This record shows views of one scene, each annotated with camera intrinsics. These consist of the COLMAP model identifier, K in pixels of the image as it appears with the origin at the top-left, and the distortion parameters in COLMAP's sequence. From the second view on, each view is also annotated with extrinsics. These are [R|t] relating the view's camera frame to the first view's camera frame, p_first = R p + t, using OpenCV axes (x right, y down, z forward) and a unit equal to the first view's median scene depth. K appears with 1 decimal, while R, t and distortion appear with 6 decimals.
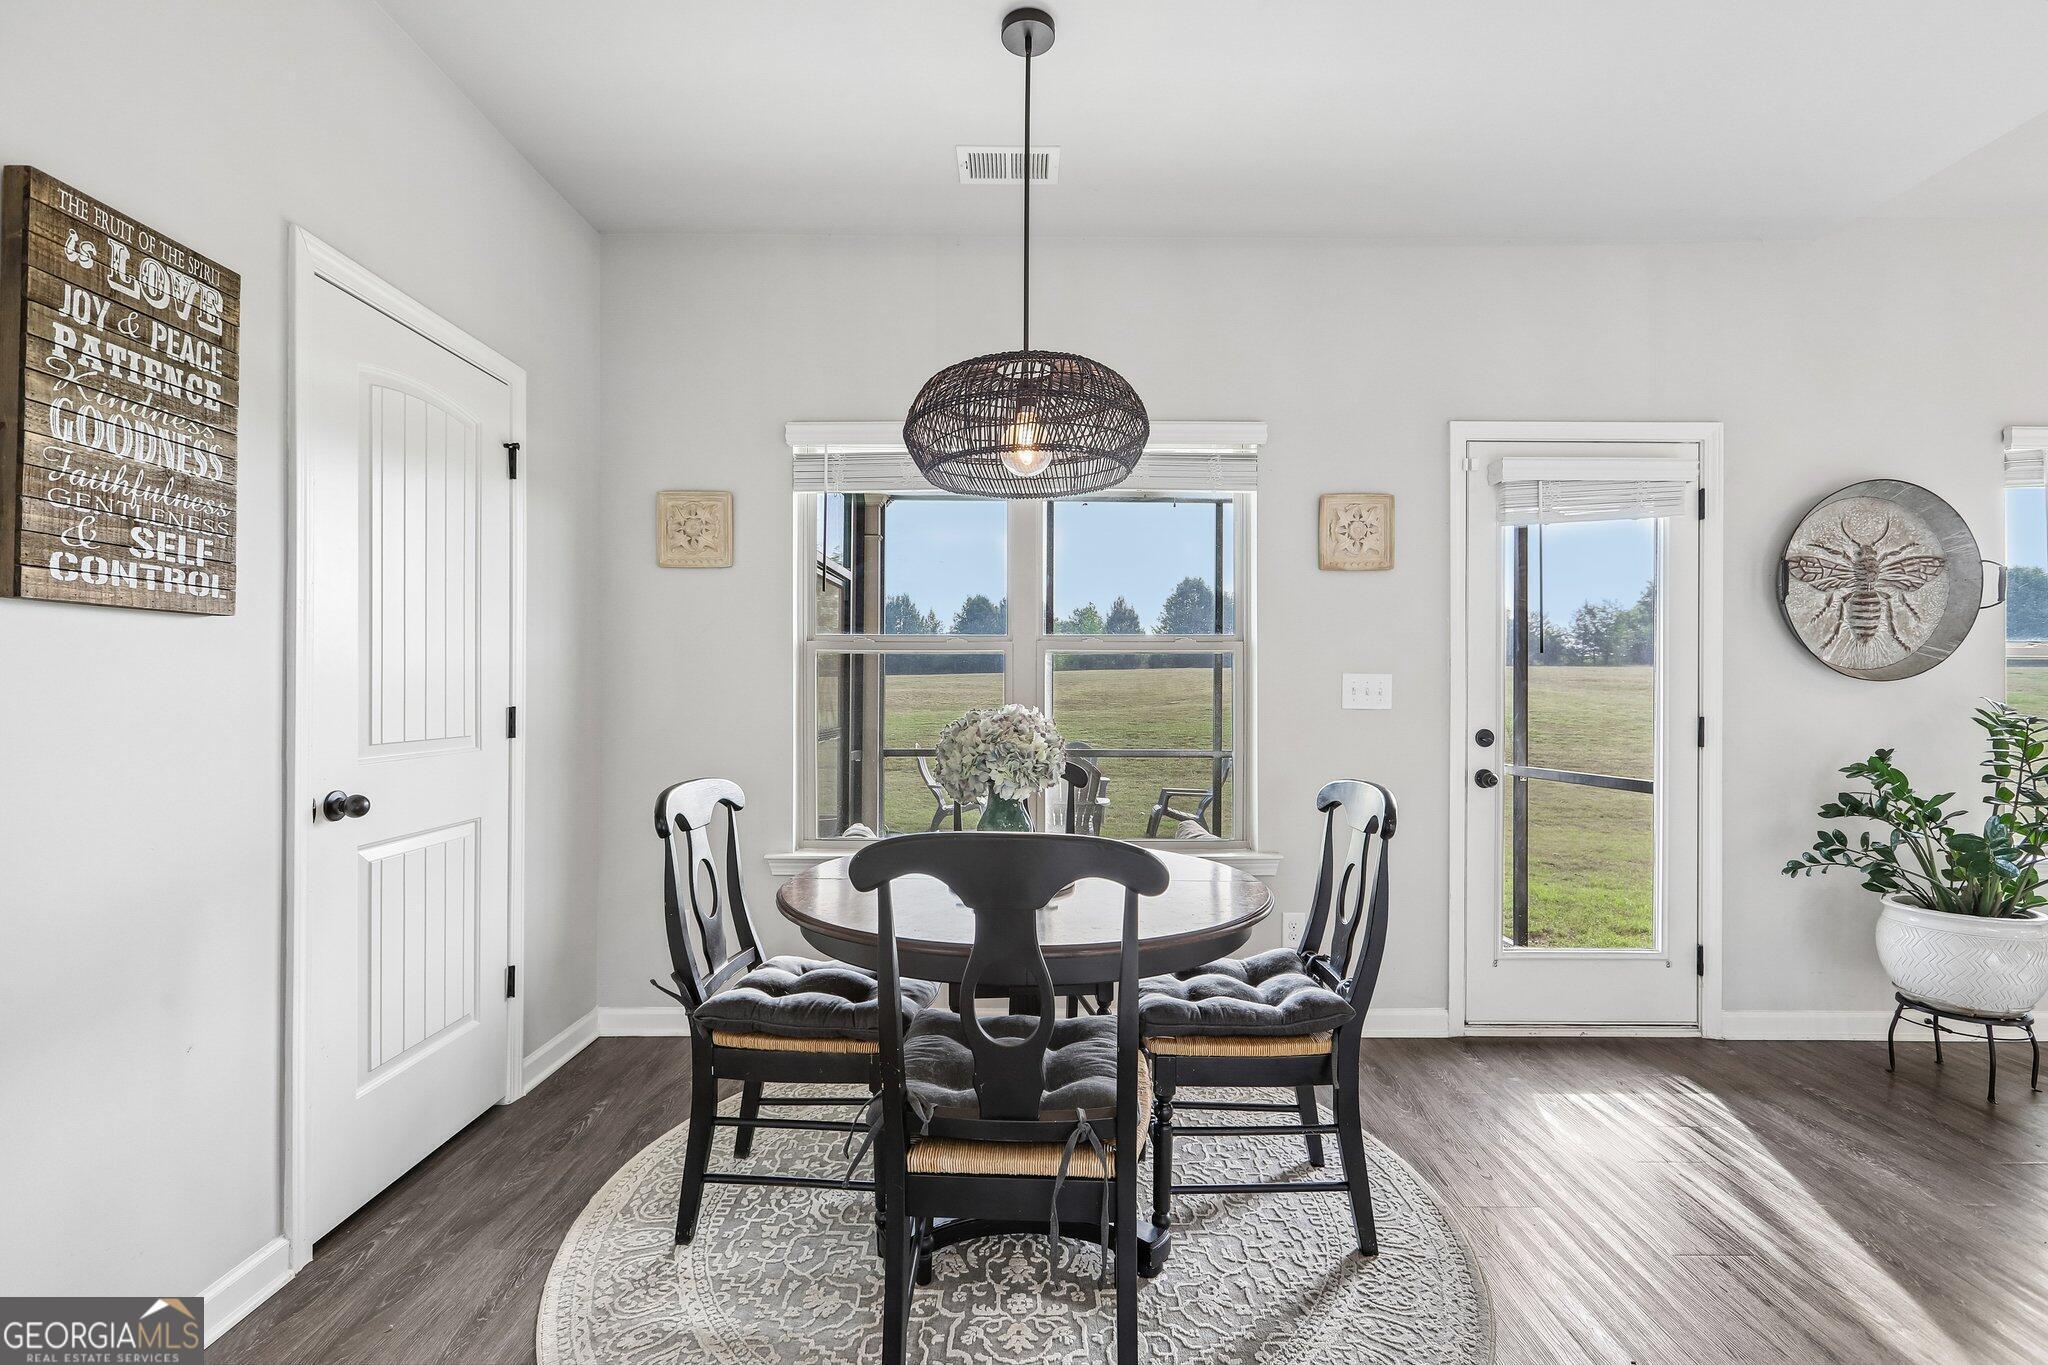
lens RADIAL K [[911.6, 0, 1022.0], [0, 911.6, 688.7], [0, 0, 1]] dist [-0.000530, 0.000978]
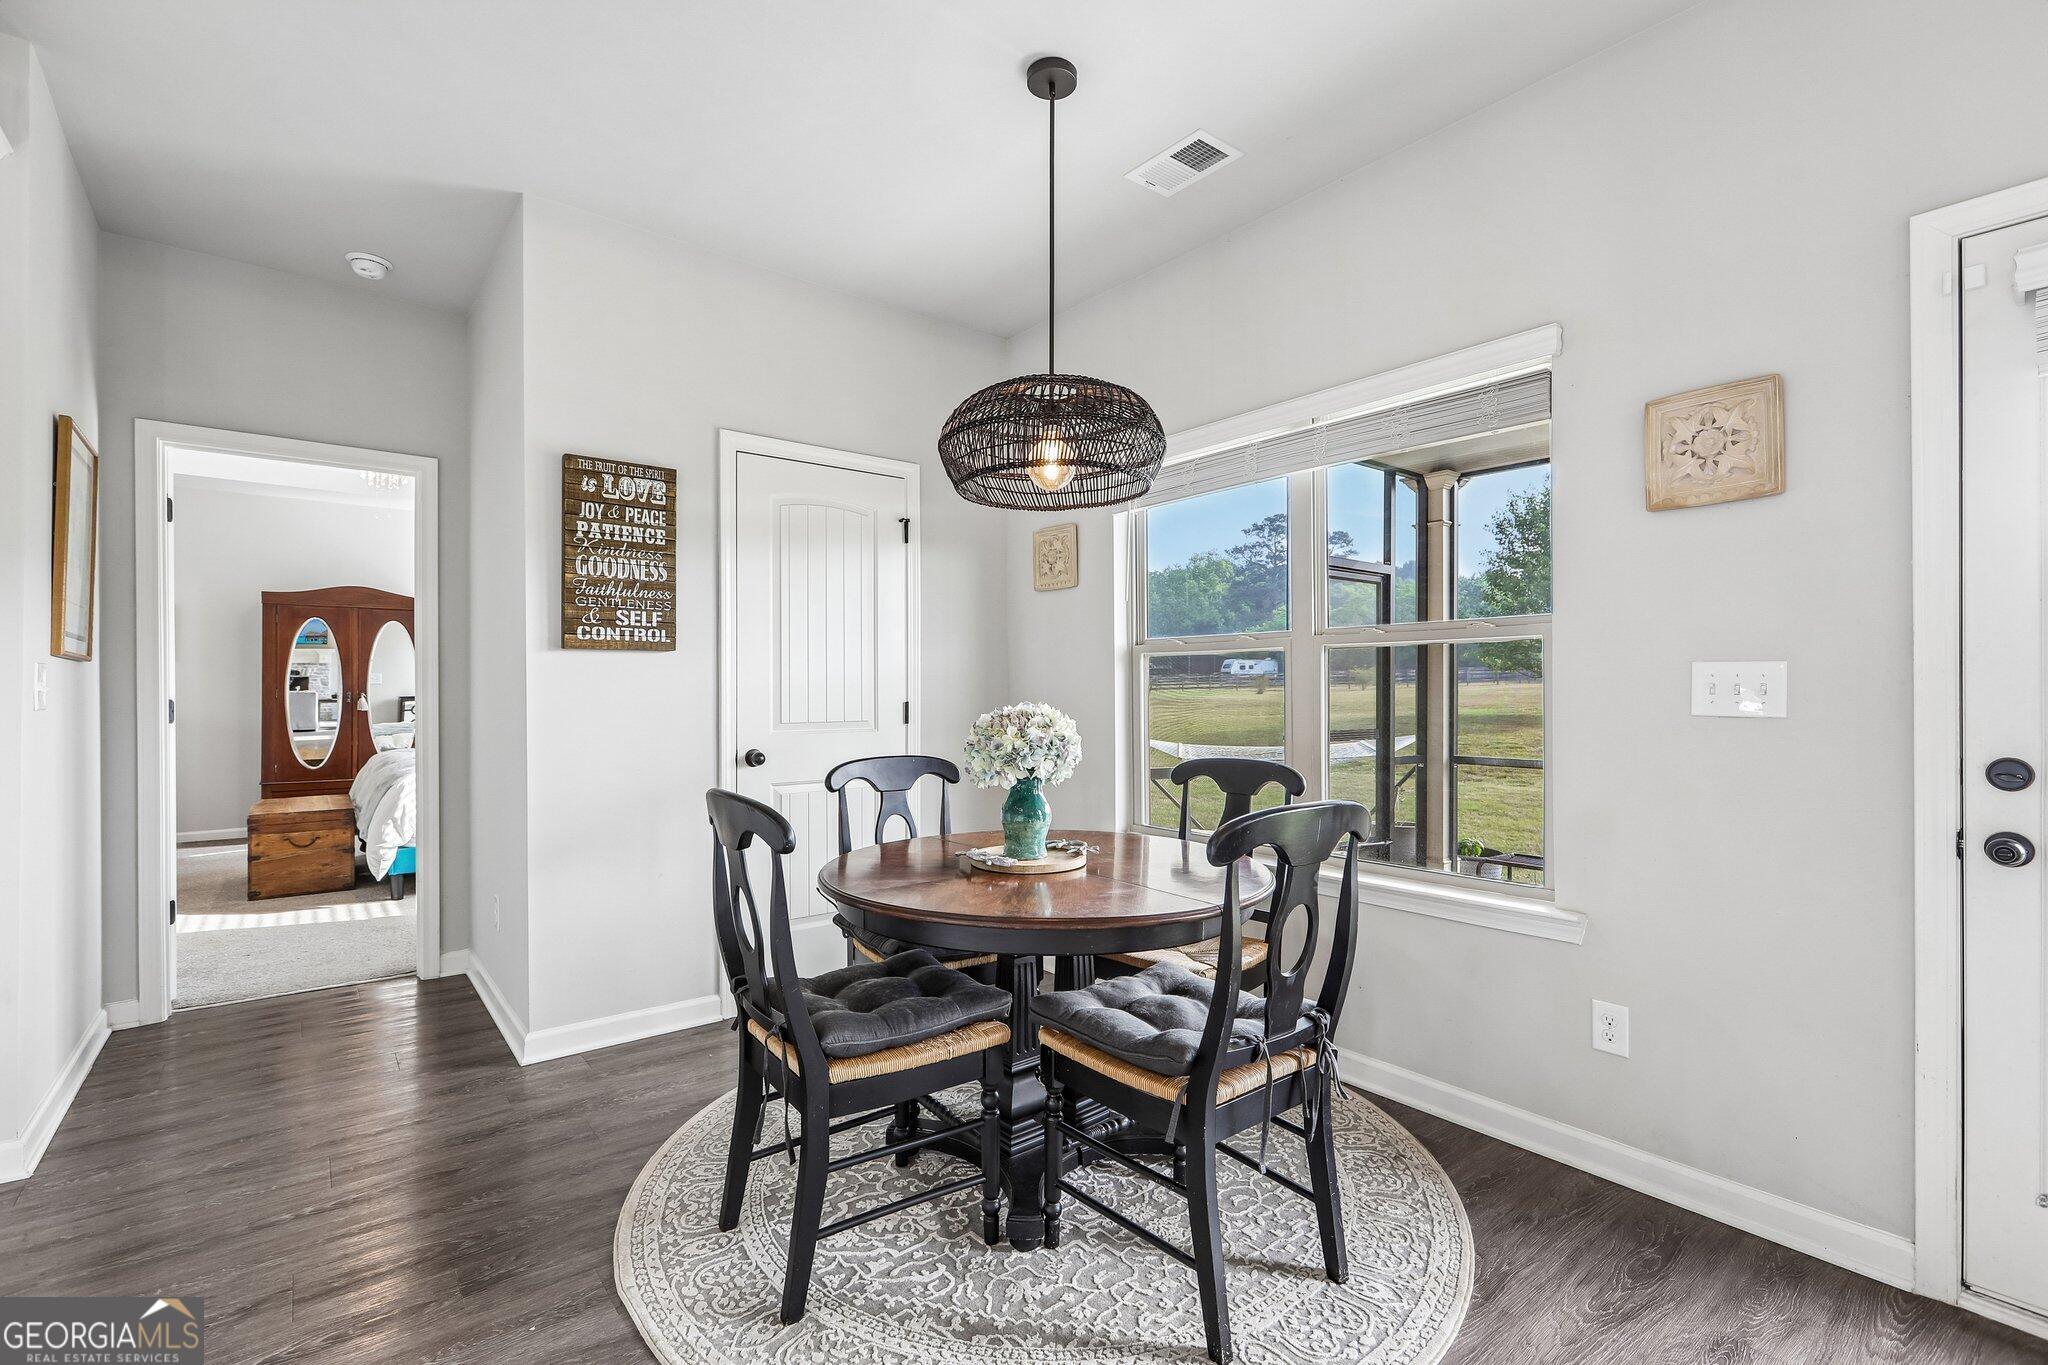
lens RADIAL K [[911.6, 0, 1029.3], [0, 911.6, 685.7], [0, 0, 1]] dist [-0.000530, 0.000978]
pose [[0.627121, -0.005973, -0.778899, 1.081249], [0.003001, 0.999982, -0.005252, 0.004707], [0.778916, 0.000956, 0.627128, 0.395246]]
